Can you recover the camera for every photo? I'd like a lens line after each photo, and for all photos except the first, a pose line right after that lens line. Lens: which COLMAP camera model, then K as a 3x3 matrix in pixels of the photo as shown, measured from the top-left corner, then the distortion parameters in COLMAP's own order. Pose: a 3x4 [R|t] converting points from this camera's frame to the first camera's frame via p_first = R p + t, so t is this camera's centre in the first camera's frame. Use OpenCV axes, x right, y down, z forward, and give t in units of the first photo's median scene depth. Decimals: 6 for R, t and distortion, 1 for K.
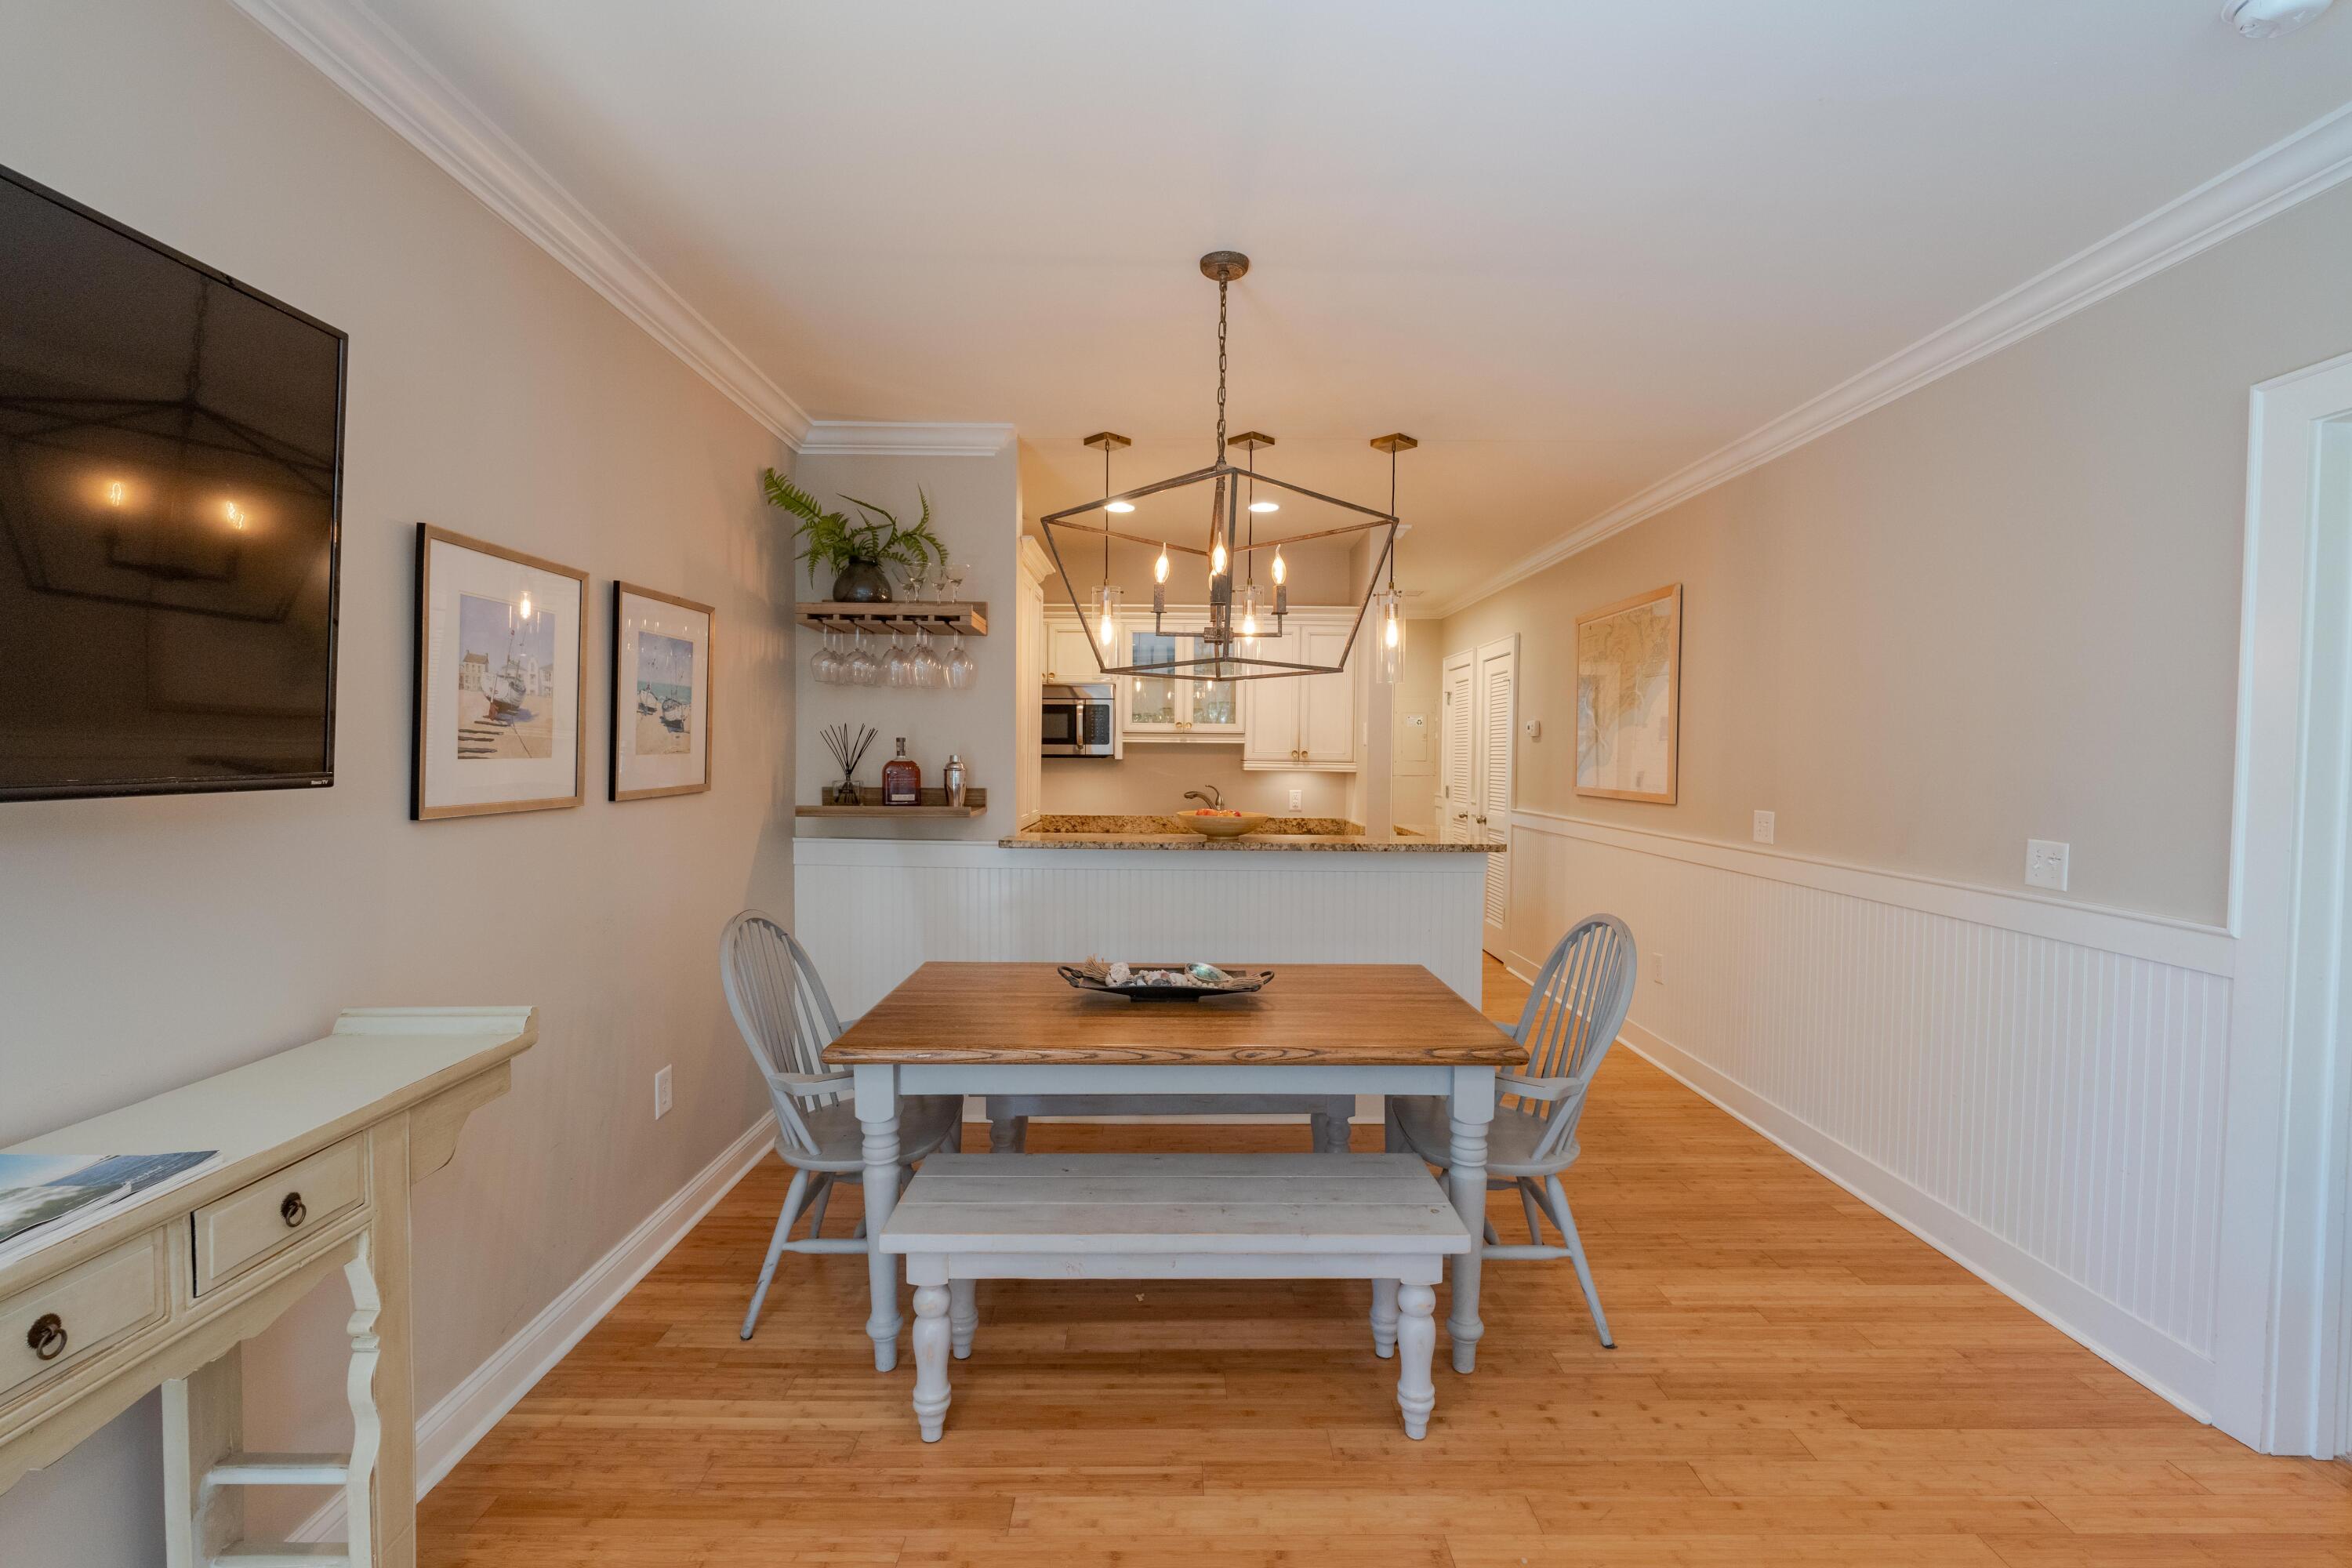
lens RADIAL K [[1023.9, 0, 1180.1], [0, 1023.9, 785.0], [0, 0, 1]] dist [-0.004353, 0.000552]
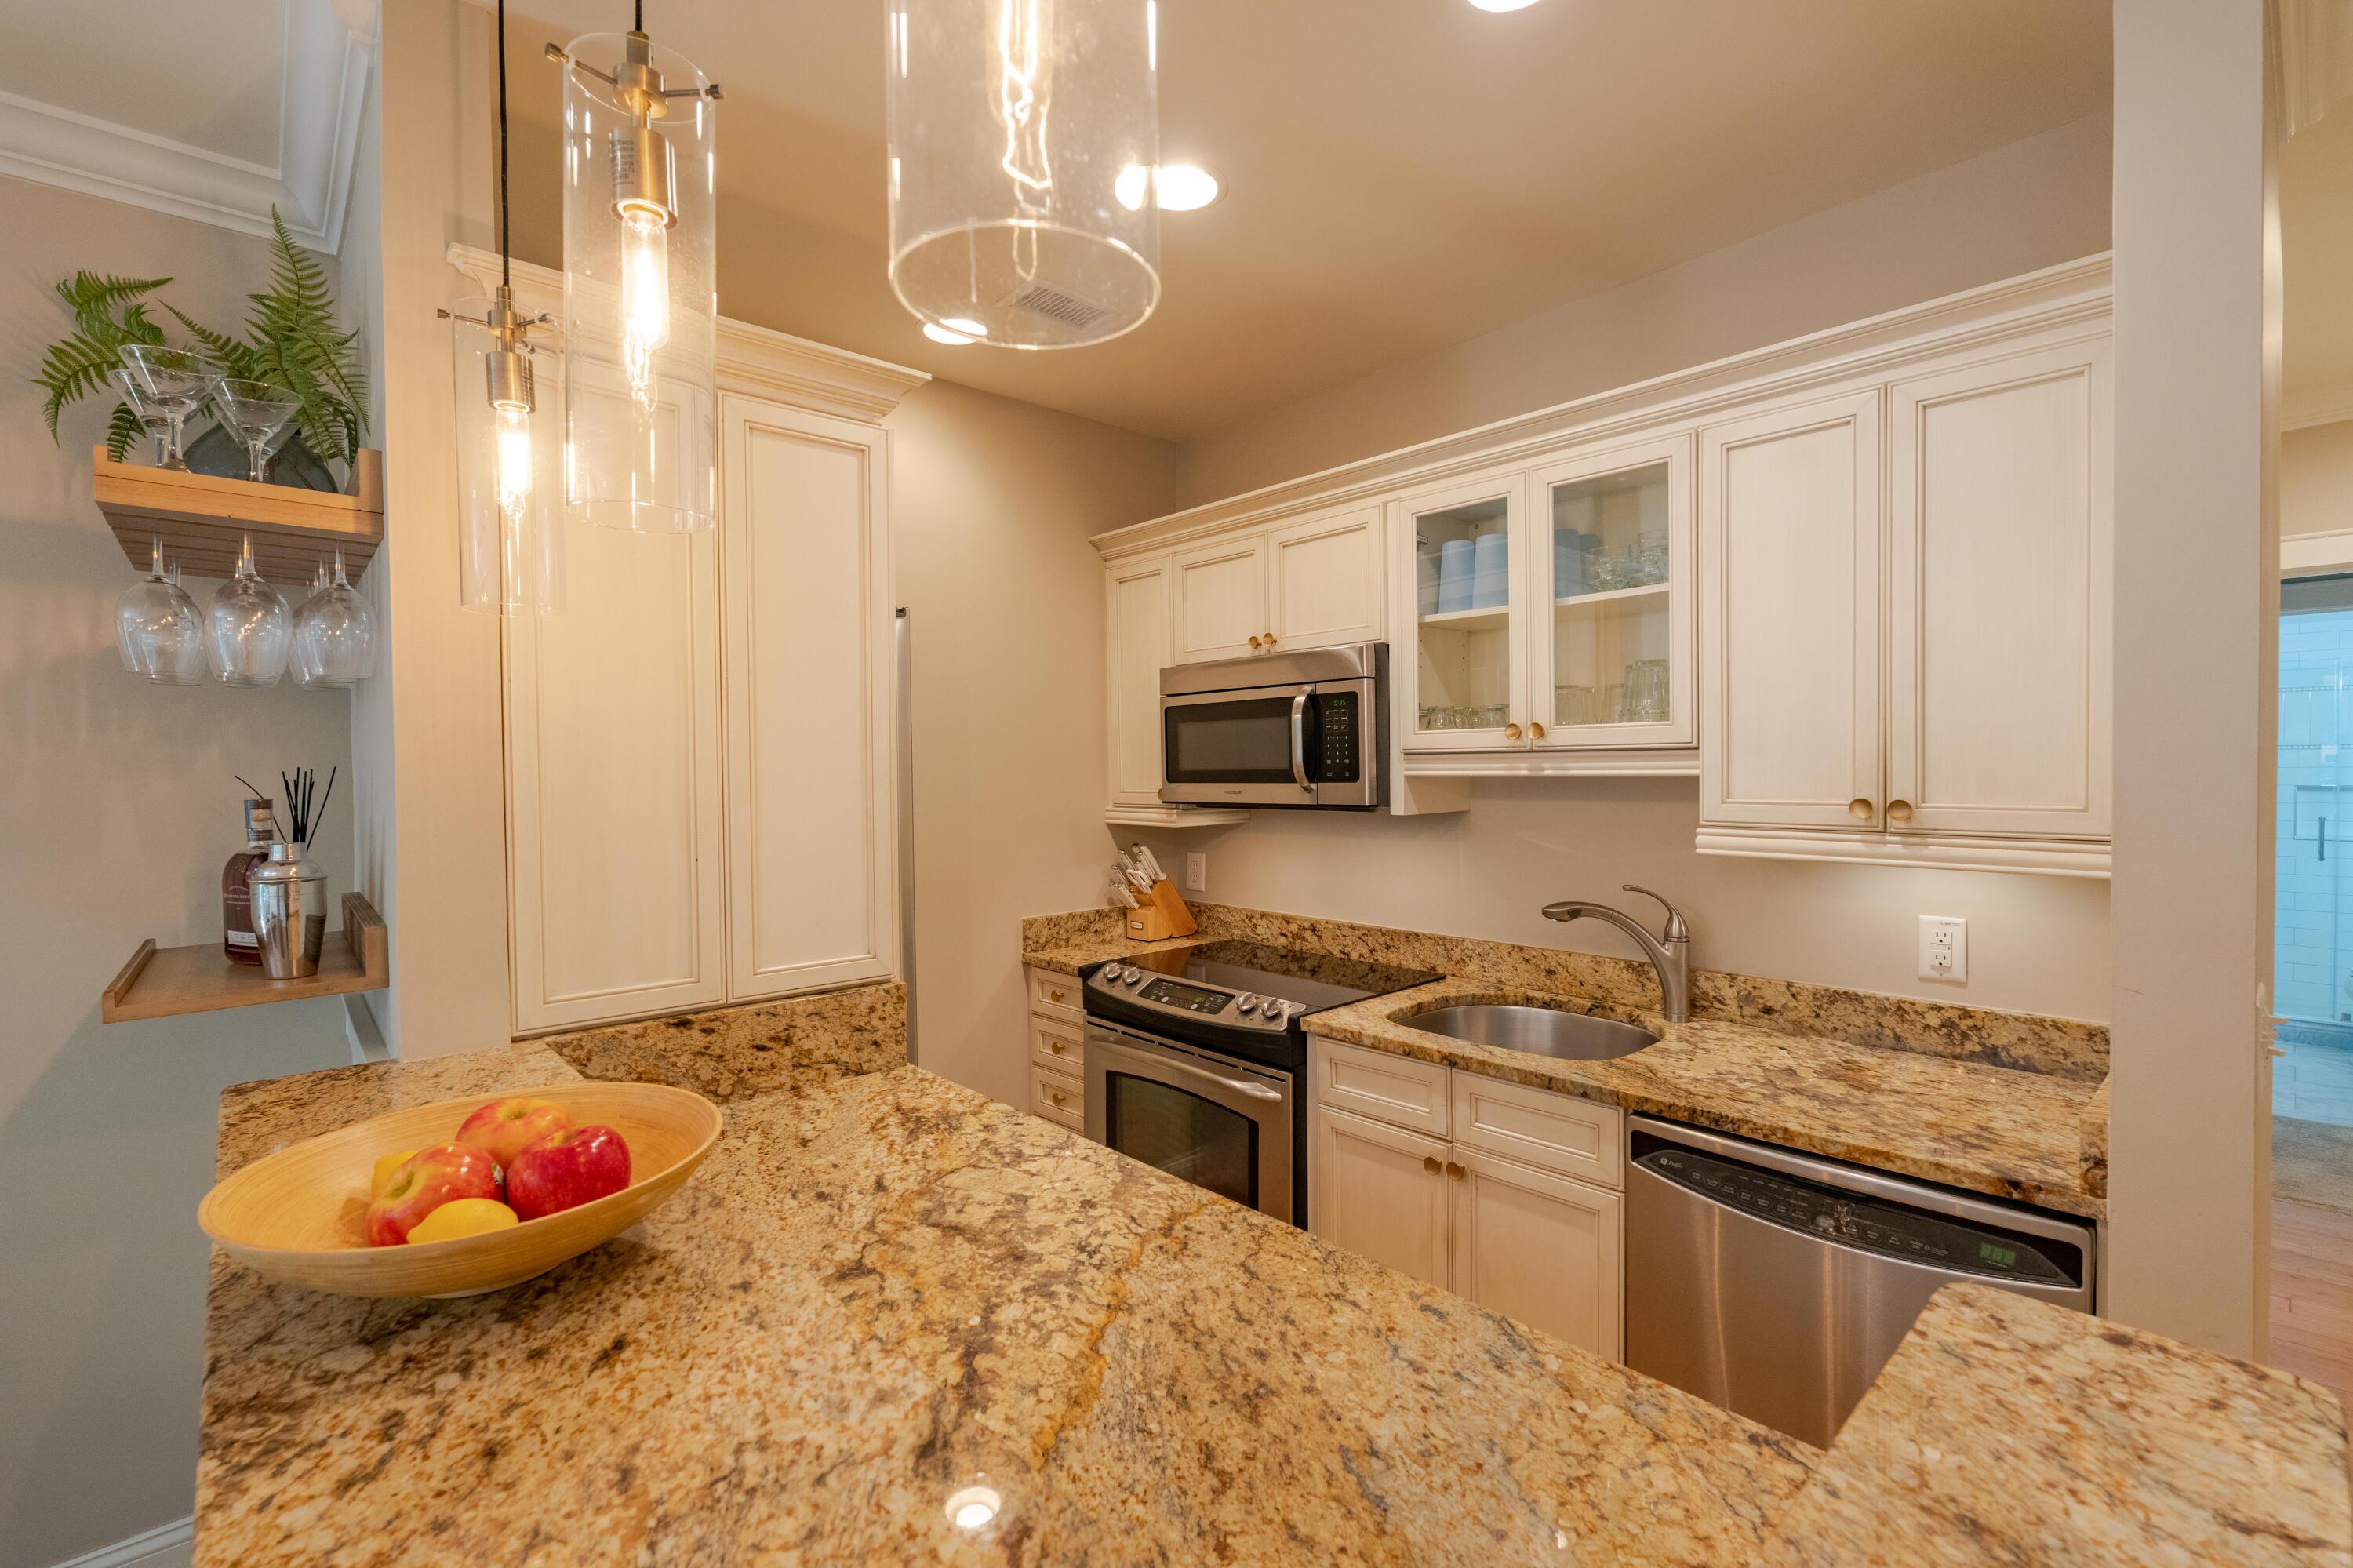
lens RADIAL K [[1024.4, 0, 1172.0], [0, 1024.4, 782.5], [0, 0, 1]] dist [-0.004353, 0.000552]
pose [[0.667162, -0.005112, -0.744895, 0.401376], [-0.007489, 0.999880, -0.013569, -0.065097], [0.744875, 0.014631, 0.667043, 1.282796]]
